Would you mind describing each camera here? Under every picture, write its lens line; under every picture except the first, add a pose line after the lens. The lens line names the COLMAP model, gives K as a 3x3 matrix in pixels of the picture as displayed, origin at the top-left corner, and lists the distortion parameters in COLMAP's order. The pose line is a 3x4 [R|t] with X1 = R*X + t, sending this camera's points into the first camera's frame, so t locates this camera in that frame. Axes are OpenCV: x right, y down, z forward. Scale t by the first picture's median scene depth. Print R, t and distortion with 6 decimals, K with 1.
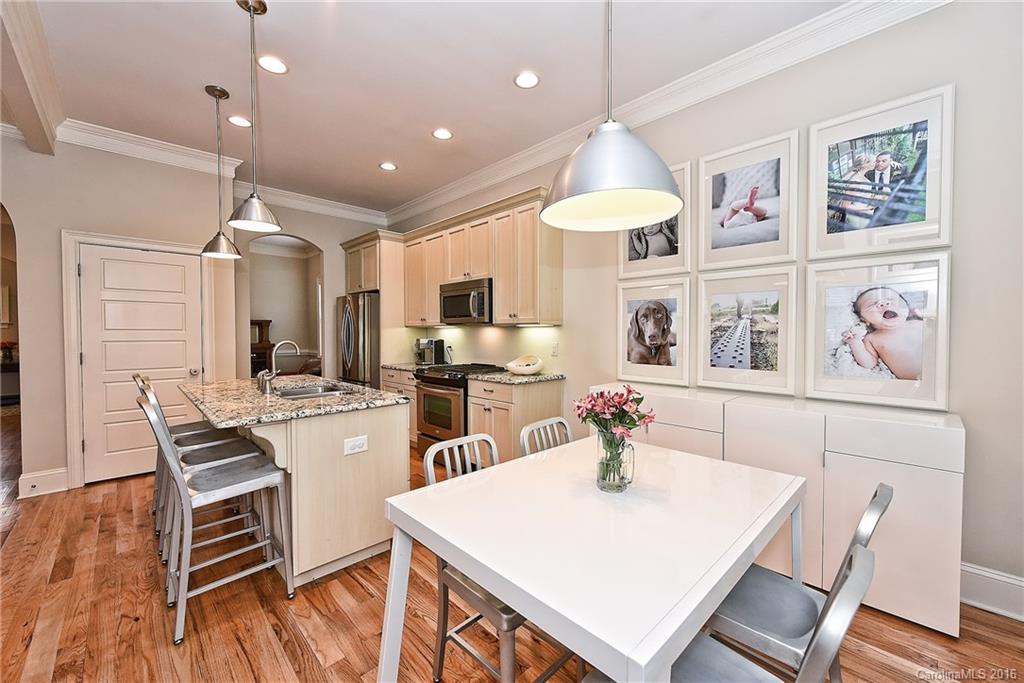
lens RADIAL K [[402.6, 0, 516.7], [0, 402.6, 339.0], [0, 0, 1]] dist [-0.002884, -0.000335]
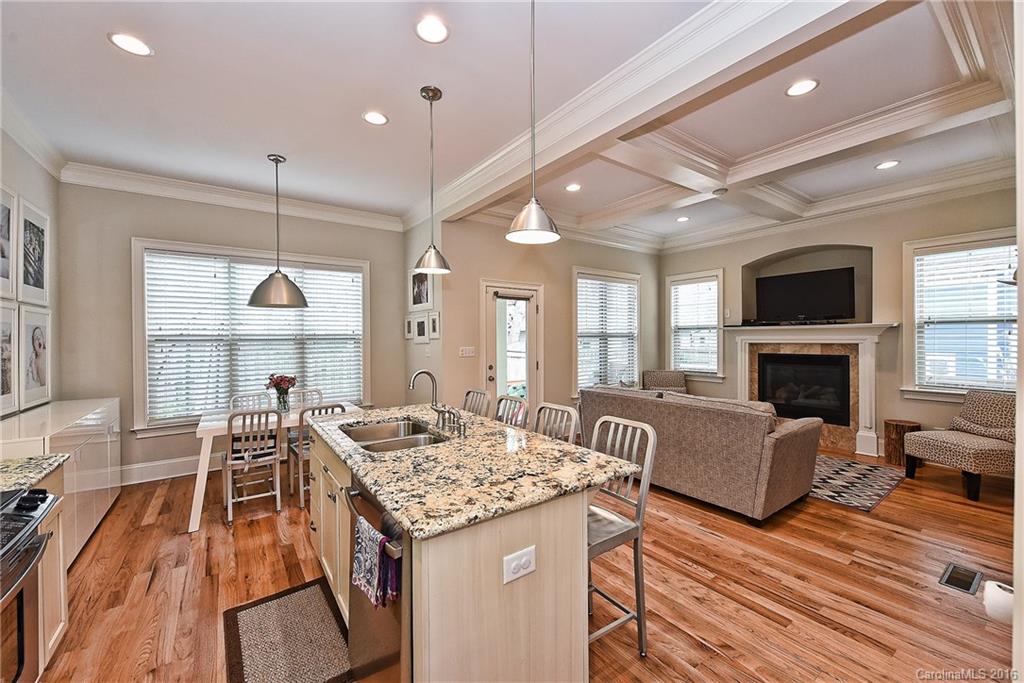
lens RADIAL K [[402.6, 0, 505.0], [0, 402.6, 339.4], [0, 0, 1]] dist [-0.002884, -0.000335]
pose [[-0.987062, 0.012147, 0.159878, -0.787518], [0.015415, 0.999696, 0.019217, -0.061878], [-0.159596, 0.021433, -0.986950, 1.621435]]
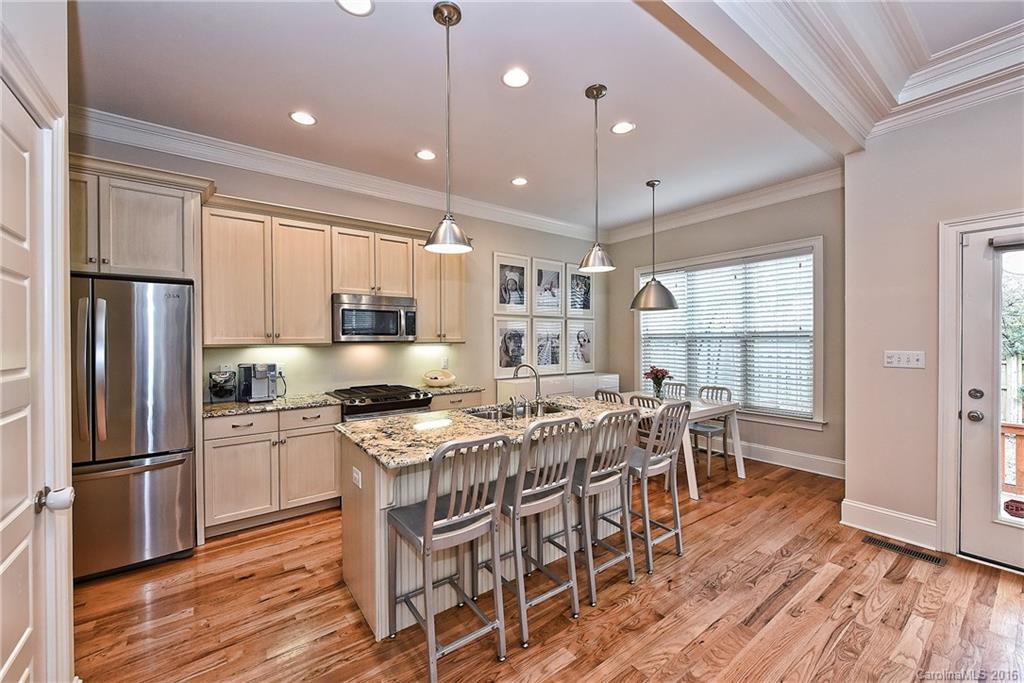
lens RADIAL K [[402.6, 0, 518.0], [0, 402.6, 341.3], [0, 0, 1]] dist [-0.002884, -0.000335]
pose [[0.122430, -0.000915, 0.992477, -1.414568], [0.022435, 0.999747, -0.001846, -0.043777], [-0.992224, 0.022492, 0.122419, 0.810518]]
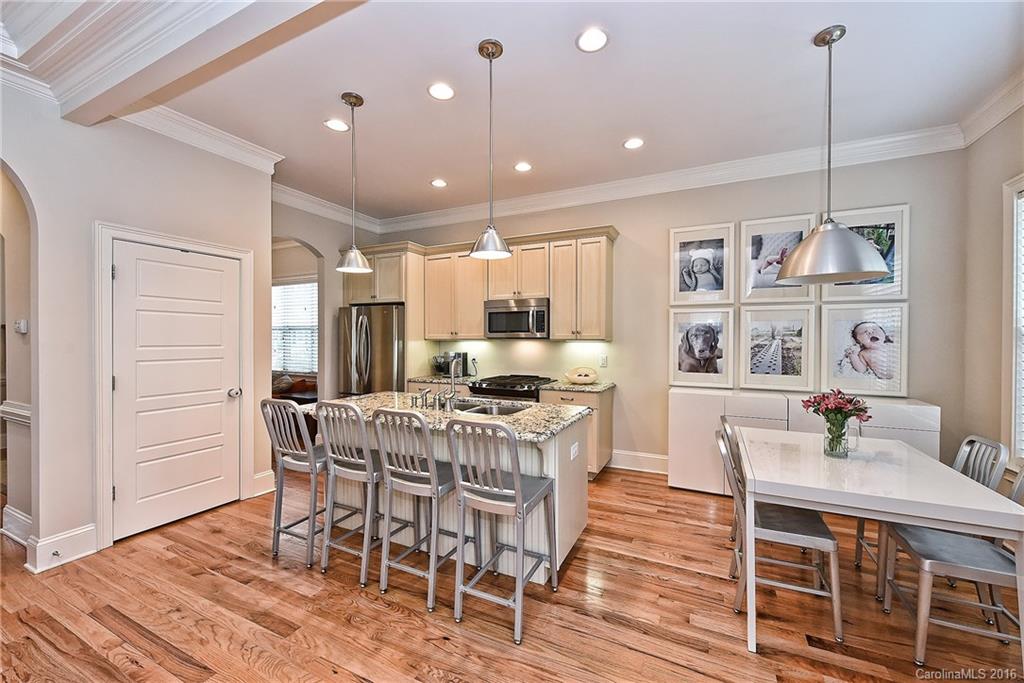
lens RADIAL K [[402.6, 0, 512.4], [0, 402.6, 339.0], [0, 0, 1]] dist [-0.002884, -0.000335]
pose [[0.941181, 0.002019, 0.337897, -0.714148], [0.002682, 0.999906, -0.013445, -0.030939], [-0.337892, 0.013561, 0.941087, -0.020014]]
